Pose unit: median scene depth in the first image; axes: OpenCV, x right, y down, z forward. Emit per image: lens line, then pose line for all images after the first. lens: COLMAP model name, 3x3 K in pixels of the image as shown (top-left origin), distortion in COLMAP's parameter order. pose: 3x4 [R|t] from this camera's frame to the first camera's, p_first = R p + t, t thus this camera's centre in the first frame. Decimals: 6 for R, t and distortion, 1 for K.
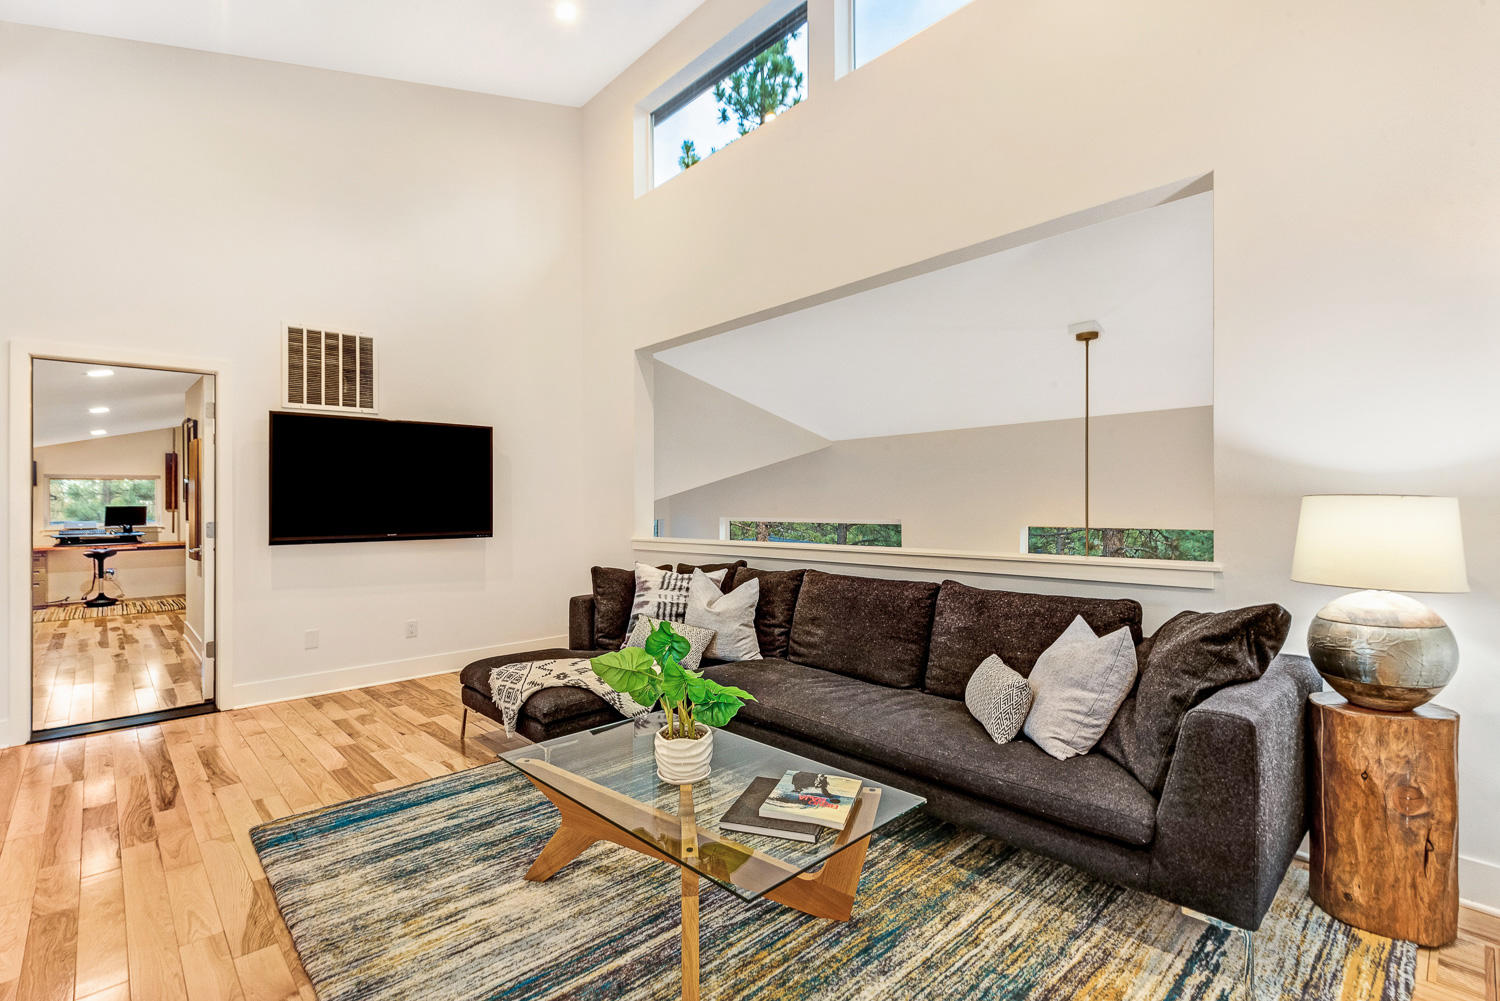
lens RADIAL K [[683.7, 0, 750.0], [0, 683.7, 500.5], [0, 0, 1]] dist [-0.000002, -0.000364]
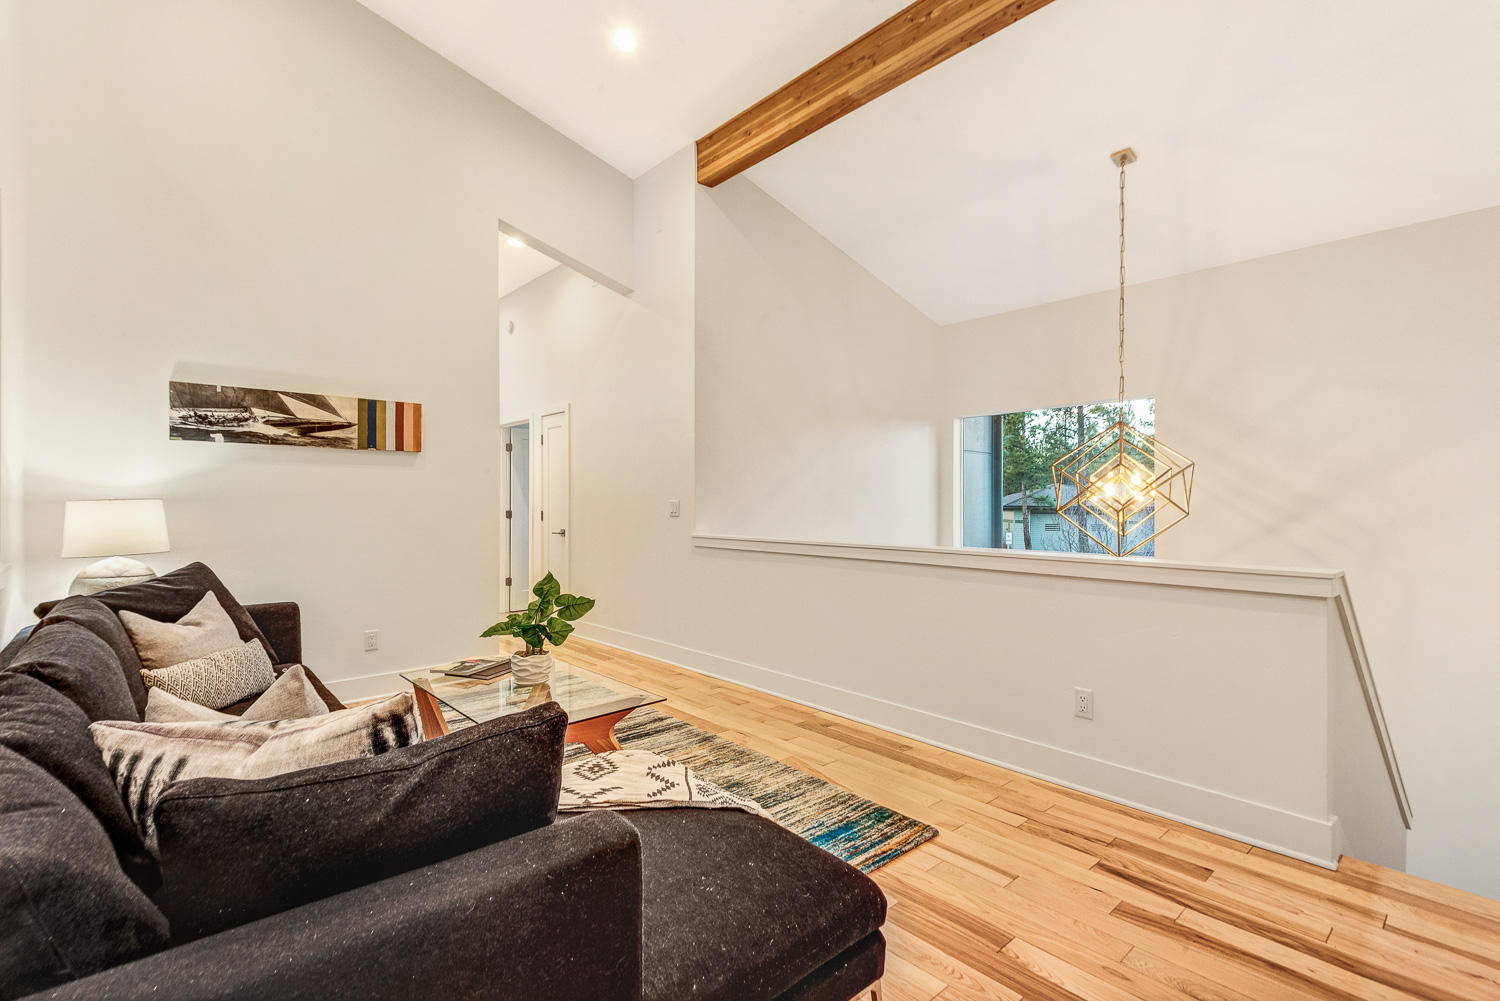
lens RADIAL K [[683.7, 0, 750.0], [0, 683.7, 500.5], [0, 0, 1]] dist [-0.000002, -0.000364]
pose [[-0.999459, 0.009164, 0.031586, -0.513322], [0.008995, 0.999945, -0.005469, 0.016982], [-0.031634, -0.005182, -0.999486, 2.026833]]
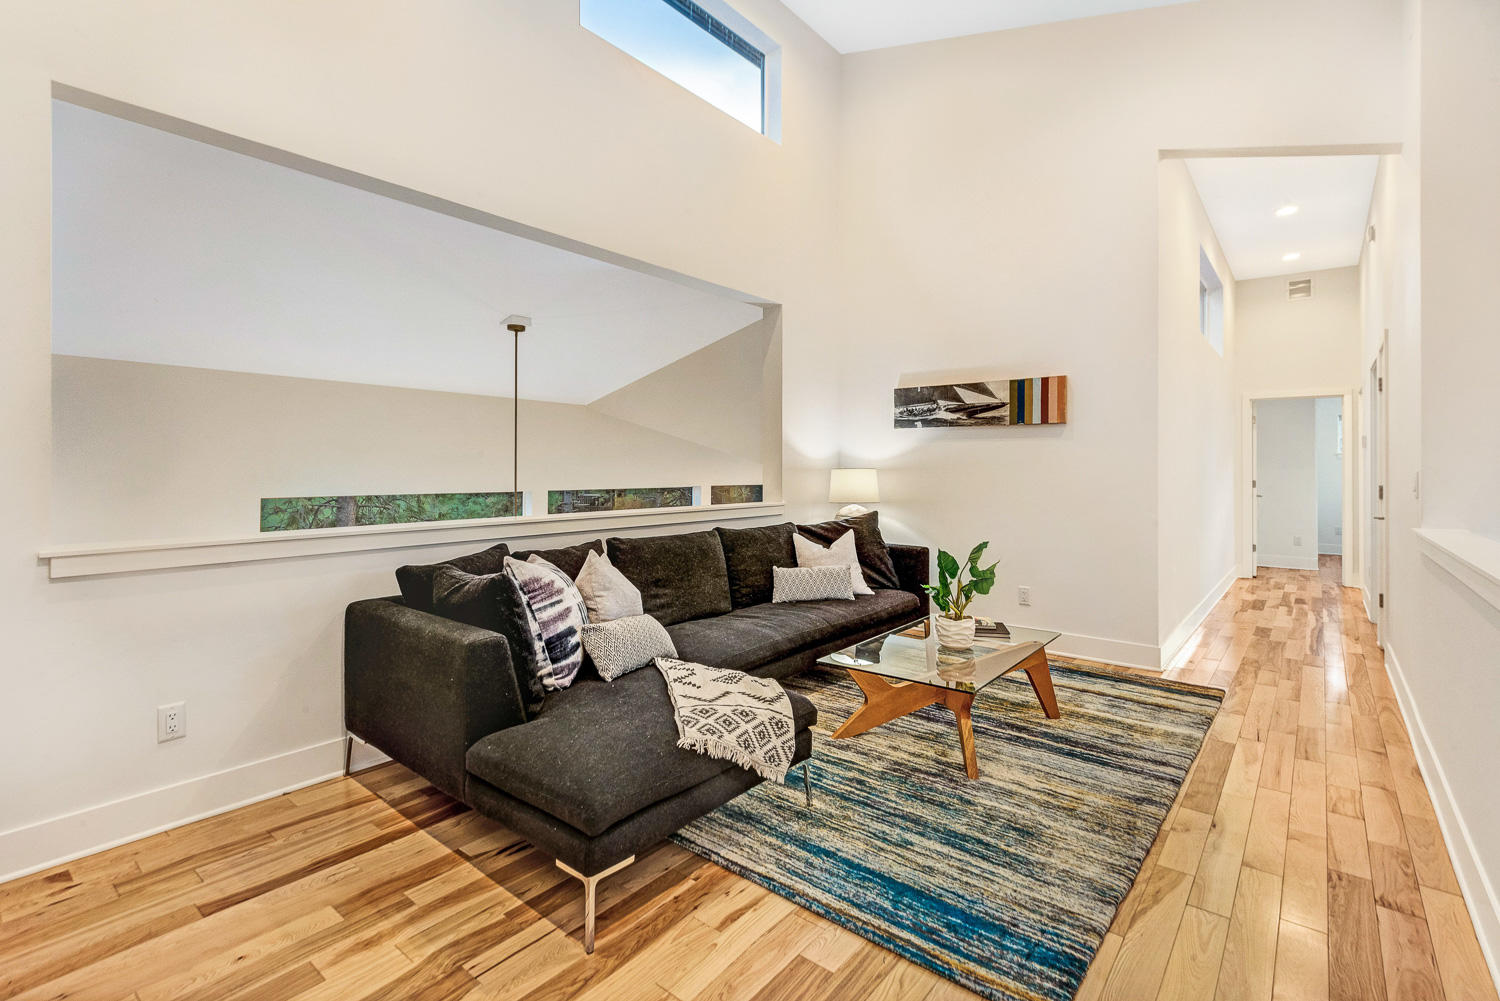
lens RADIAL K [[700.7, 0, 736.4], [0, 700.7, 469.5], [0, 0, 1]] dist [0.003689, -0.000017]
pose [[-0.111454, 0.010181, 0.993717, -1.324532], [-0.006520, 0.999919, -0.010976, 0.022265], [-0.993748, -0.007702, -0.111379, 1.367633]]
